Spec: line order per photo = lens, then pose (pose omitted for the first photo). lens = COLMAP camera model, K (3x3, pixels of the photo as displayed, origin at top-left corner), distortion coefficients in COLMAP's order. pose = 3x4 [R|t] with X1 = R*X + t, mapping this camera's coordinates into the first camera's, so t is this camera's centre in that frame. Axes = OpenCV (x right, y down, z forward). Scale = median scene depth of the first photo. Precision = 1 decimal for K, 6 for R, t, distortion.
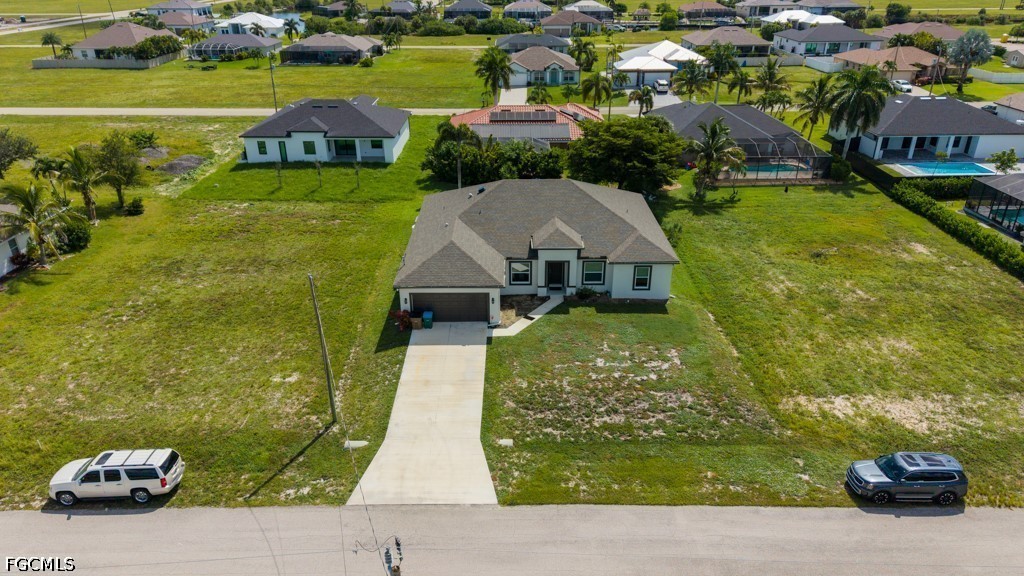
lens RADIAL K [[694.5, 0, 510.0], [0, 694.5, 287.3], [0, 0, 1]] dist [0.094552, -0.106116]
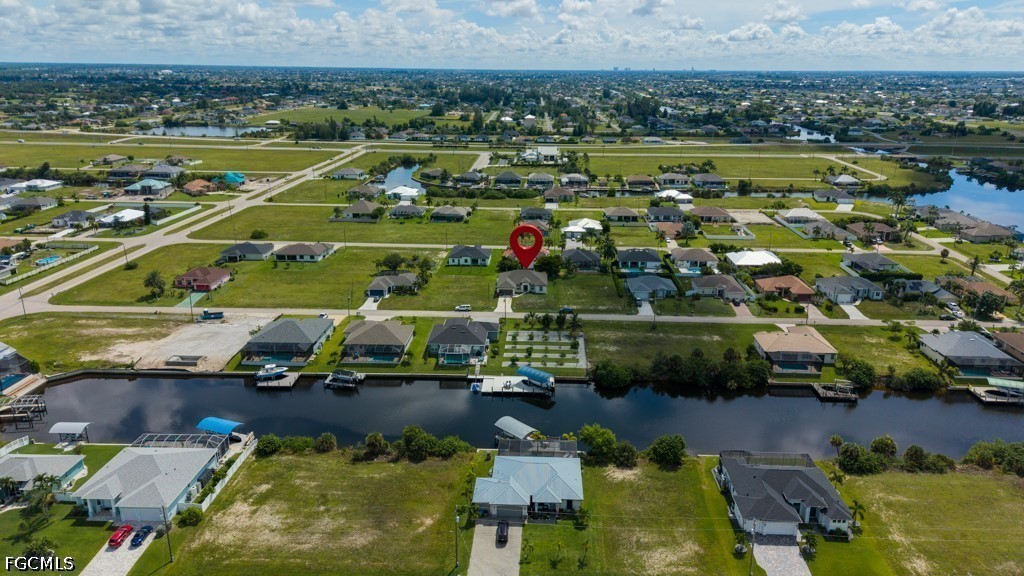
lens RADIAL K [[694.5, 0, 510.0], [0, 694.5, 287.3], [0, 0, 1]] dist [0.094552, -0.106116]
pose [[0.998679, 0.021771, -0.046553, 0.164590], [-0.027495, 0.991639, -0.126078, 0.542419], [0.043419, 0.127192, 0.990927, -3.584354]]
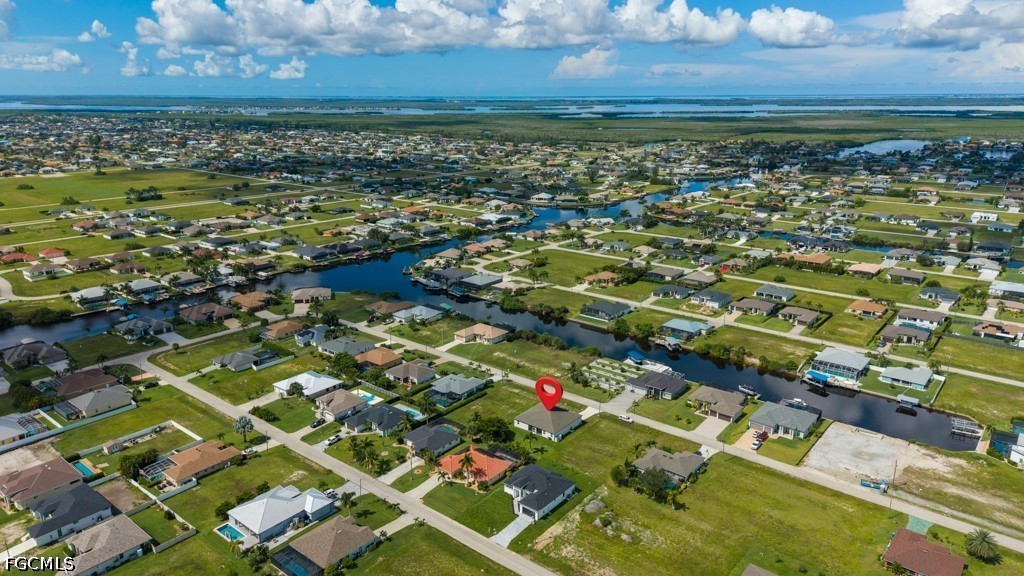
lens RADIAL K [[694.5, 0, 510.0], [0, 694.5, 287.3], [0, 0, 1]] dist [0.094552, -0.106116]
pose [[-0.779312, -0.176204, 0.601353, -2.325014], [0.259779, 0.782459, 0.565926, -3.326577], [-0.570252, 0.597252, -0.564006, 3.063054]]
